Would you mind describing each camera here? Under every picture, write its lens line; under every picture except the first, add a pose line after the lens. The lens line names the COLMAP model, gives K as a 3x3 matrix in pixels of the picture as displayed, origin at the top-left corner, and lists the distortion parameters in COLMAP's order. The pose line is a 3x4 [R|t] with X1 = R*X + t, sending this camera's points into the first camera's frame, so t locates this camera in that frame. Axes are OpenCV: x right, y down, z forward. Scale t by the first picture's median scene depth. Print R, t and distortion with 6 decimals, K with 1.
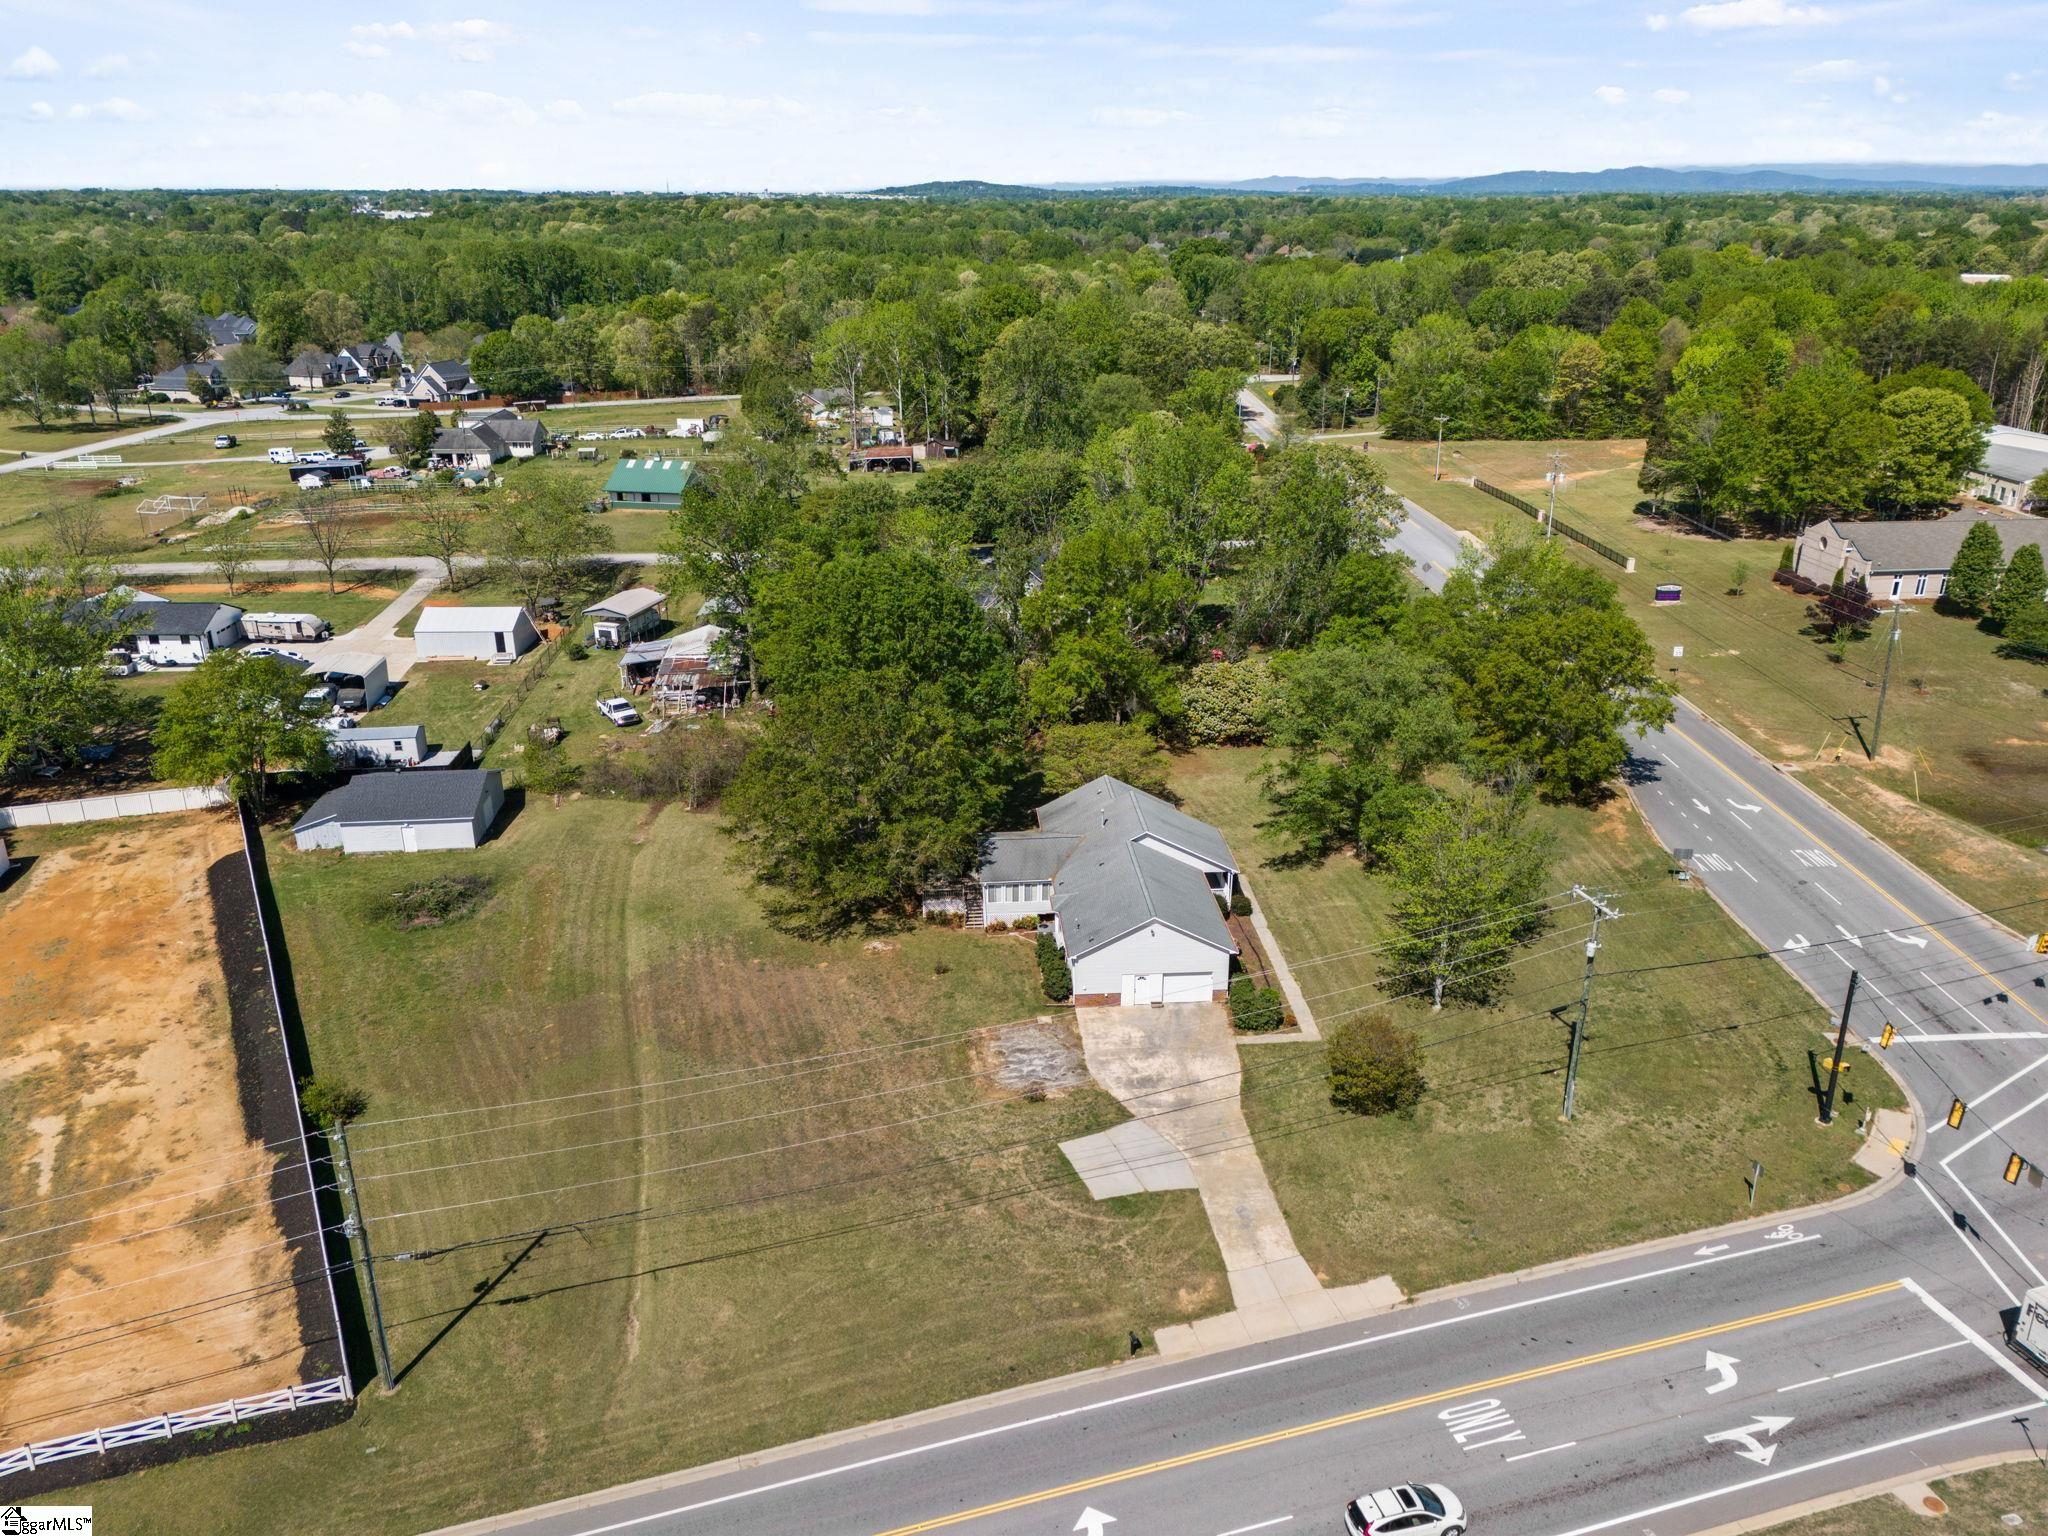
lens RADIAL K [[1501.8, 0, 1024.0], [0, 1501.8, 768.0], [0, 0, 1]] dist [0.091441, -0.097651]
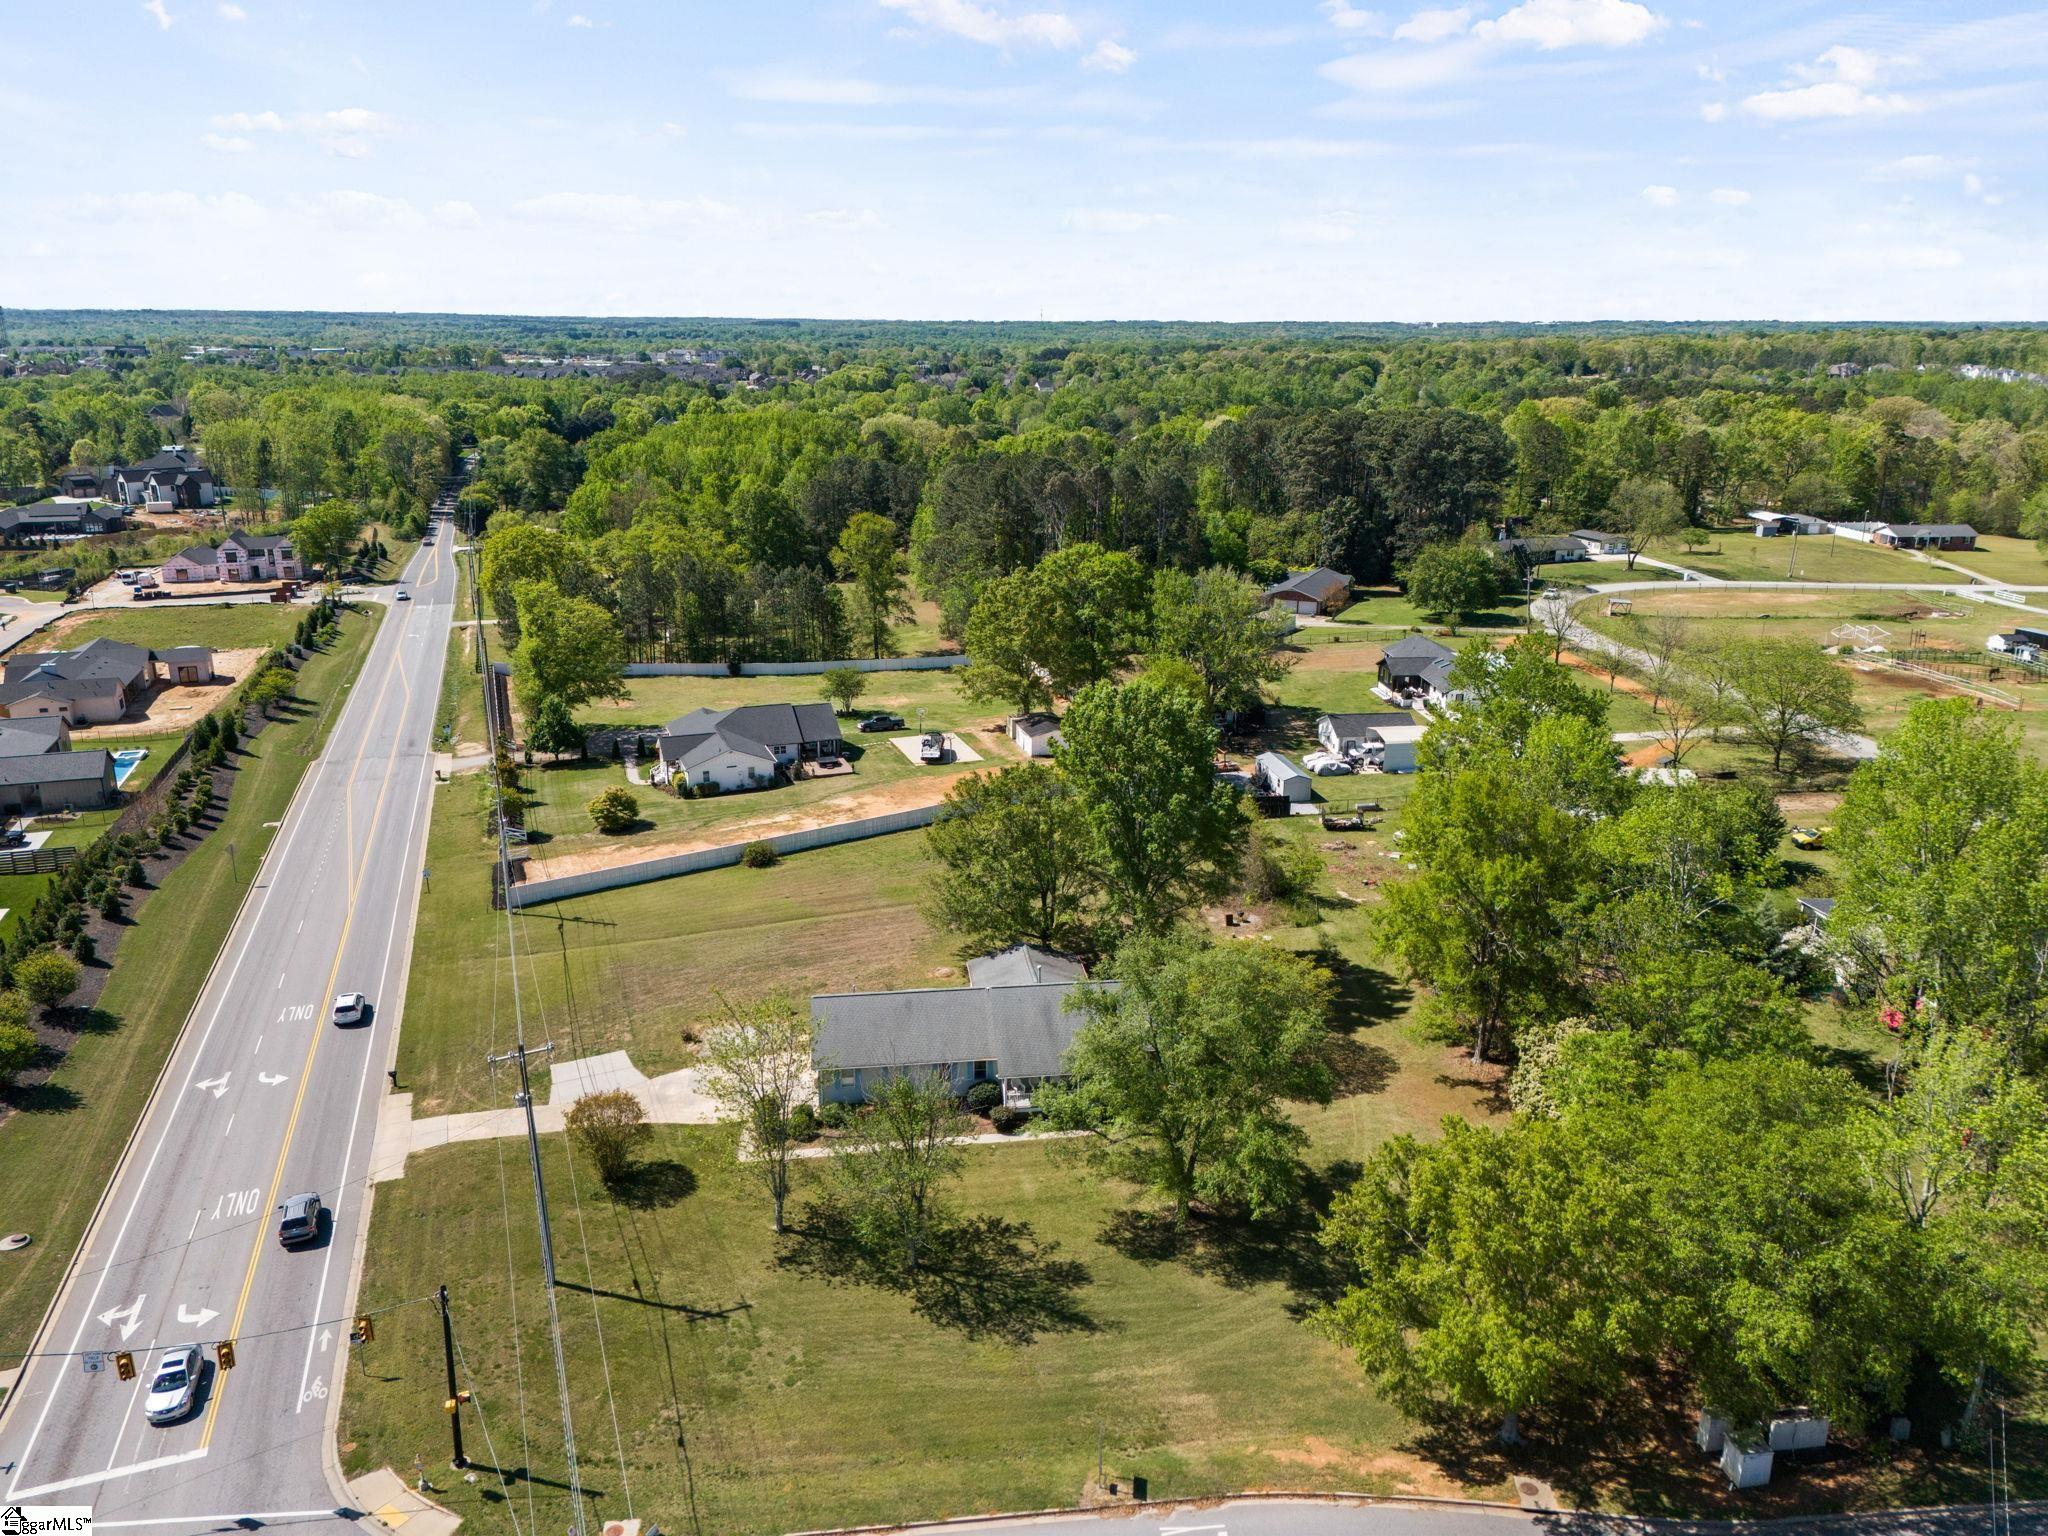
lens RADIAL K [[1484.1, 0, 1023.6], [0, 1484.1, 792.0], [0, 0, 1]] dist [0.119382, -0.170922]
pose [[0.054393, 0.297409, -0.953199, 0.687760], [-0.356350, 0.897534, 0.259707, -0.232849], [0.932768, 0.325546, 0.154801, 0.594550]]
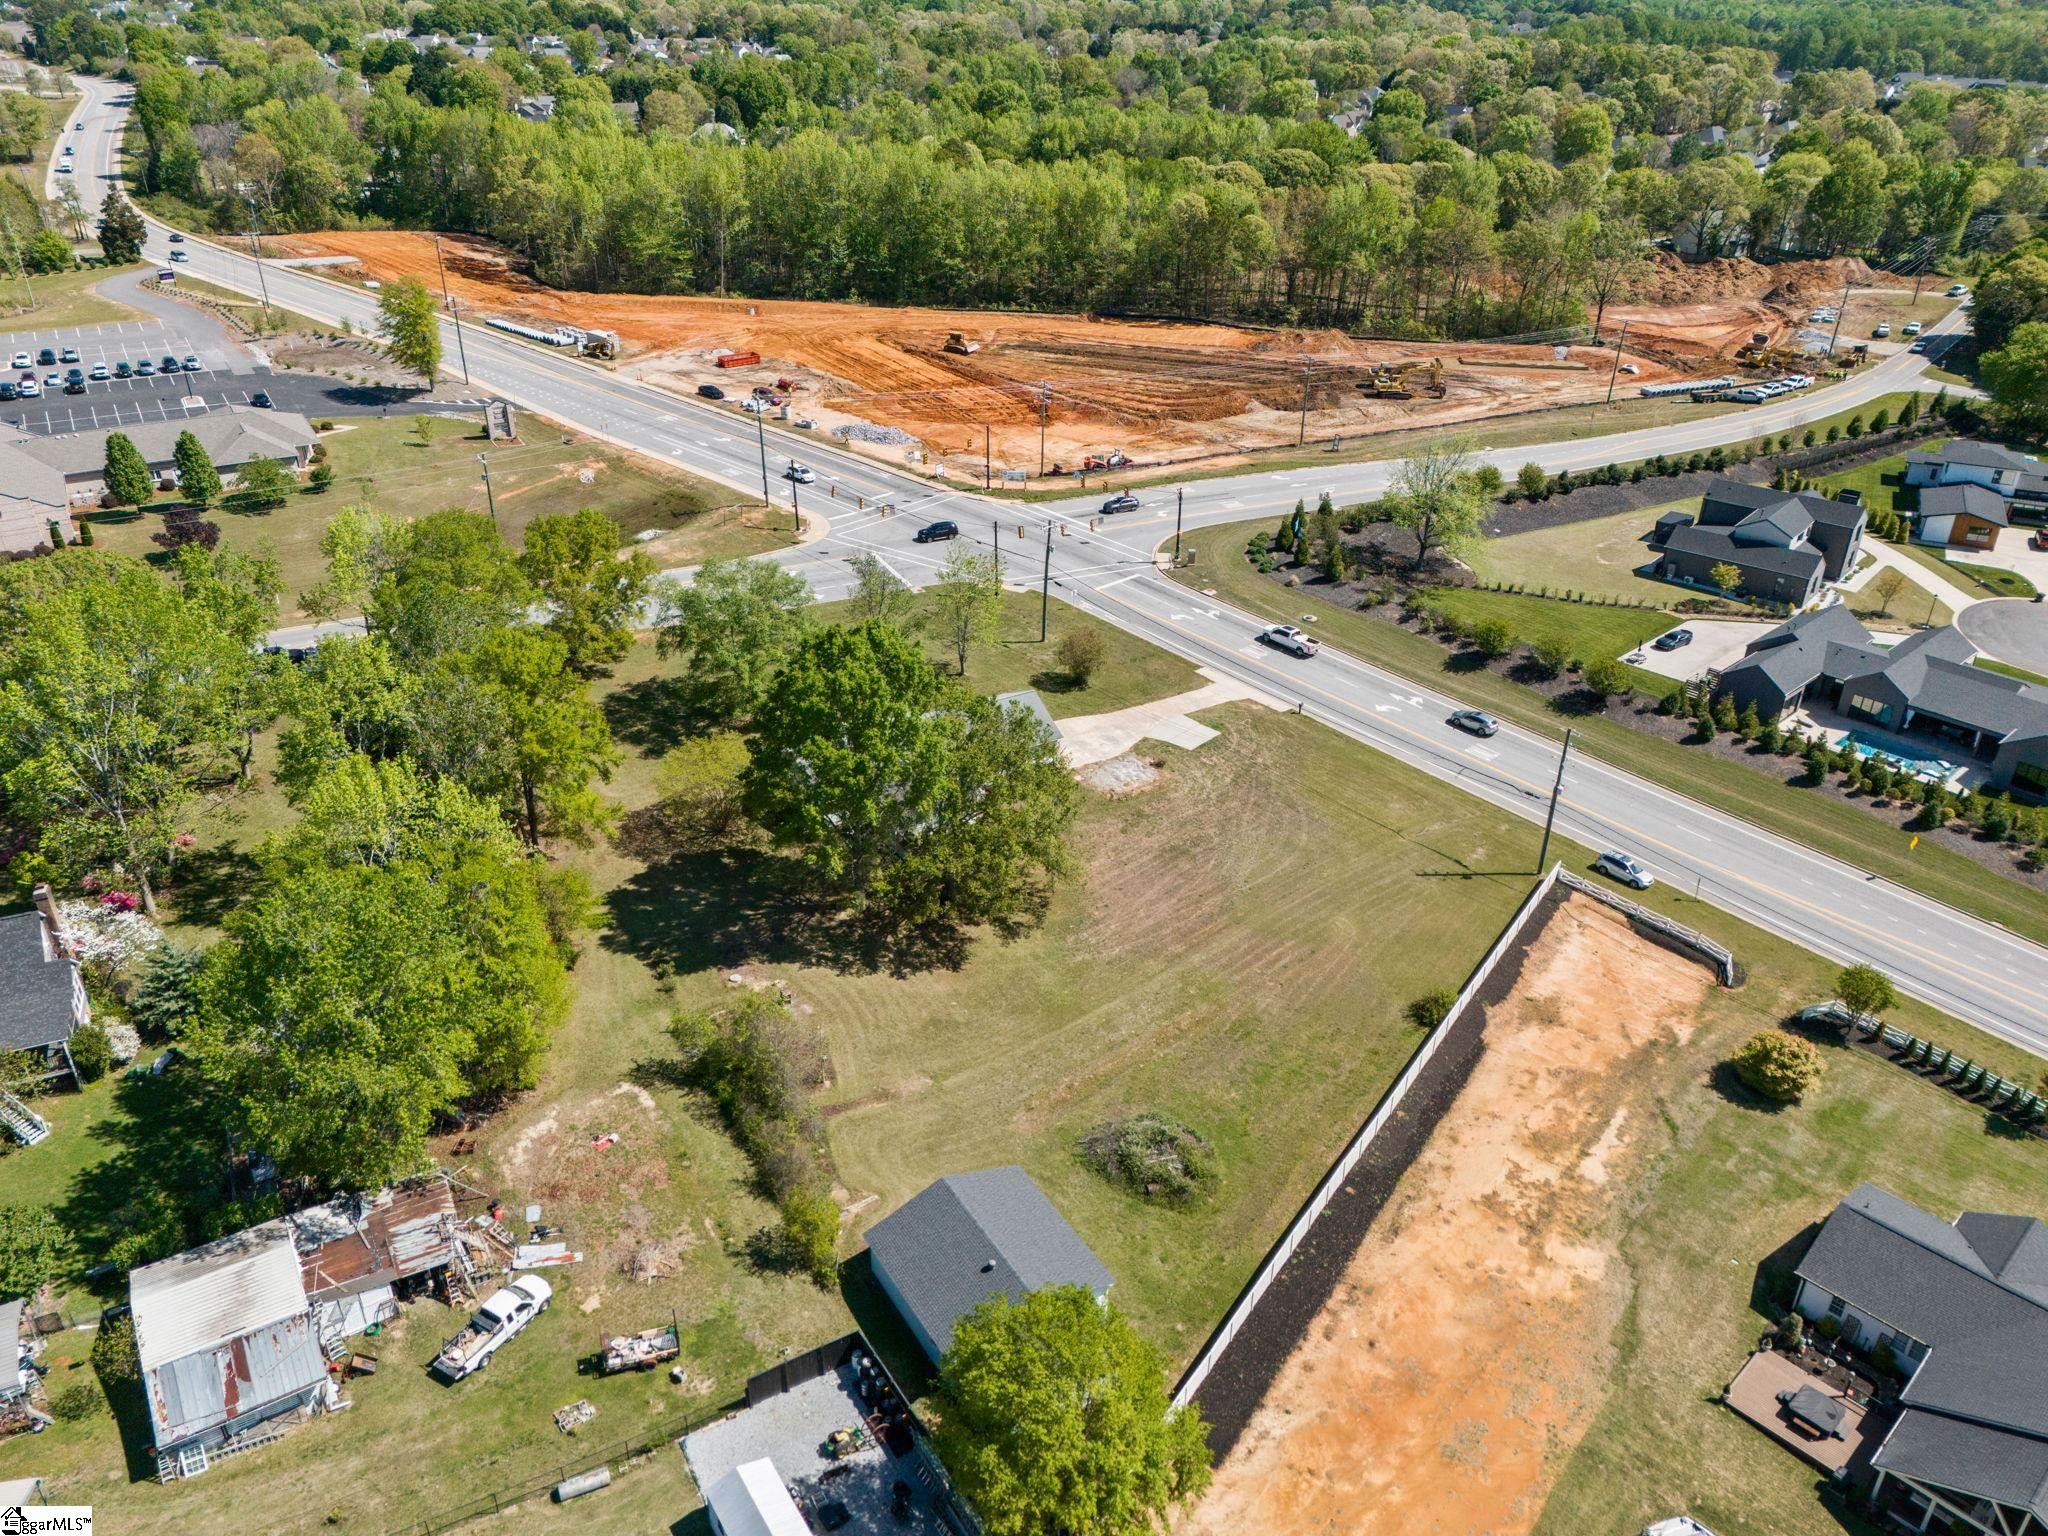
lens RADIAL K [[1501.2, 0, 1024.0], [0, 1501.2, 768.0], [0, 0, 1]] dist [0.062758, -0.047067]
pose [[-0.444474, -0.435440, 0.782838, -0.727889], [0.313219, 0.743198, 0.591228, -0.478053], [-0.839248, 0.507985, -0.193944, 0.861721]]
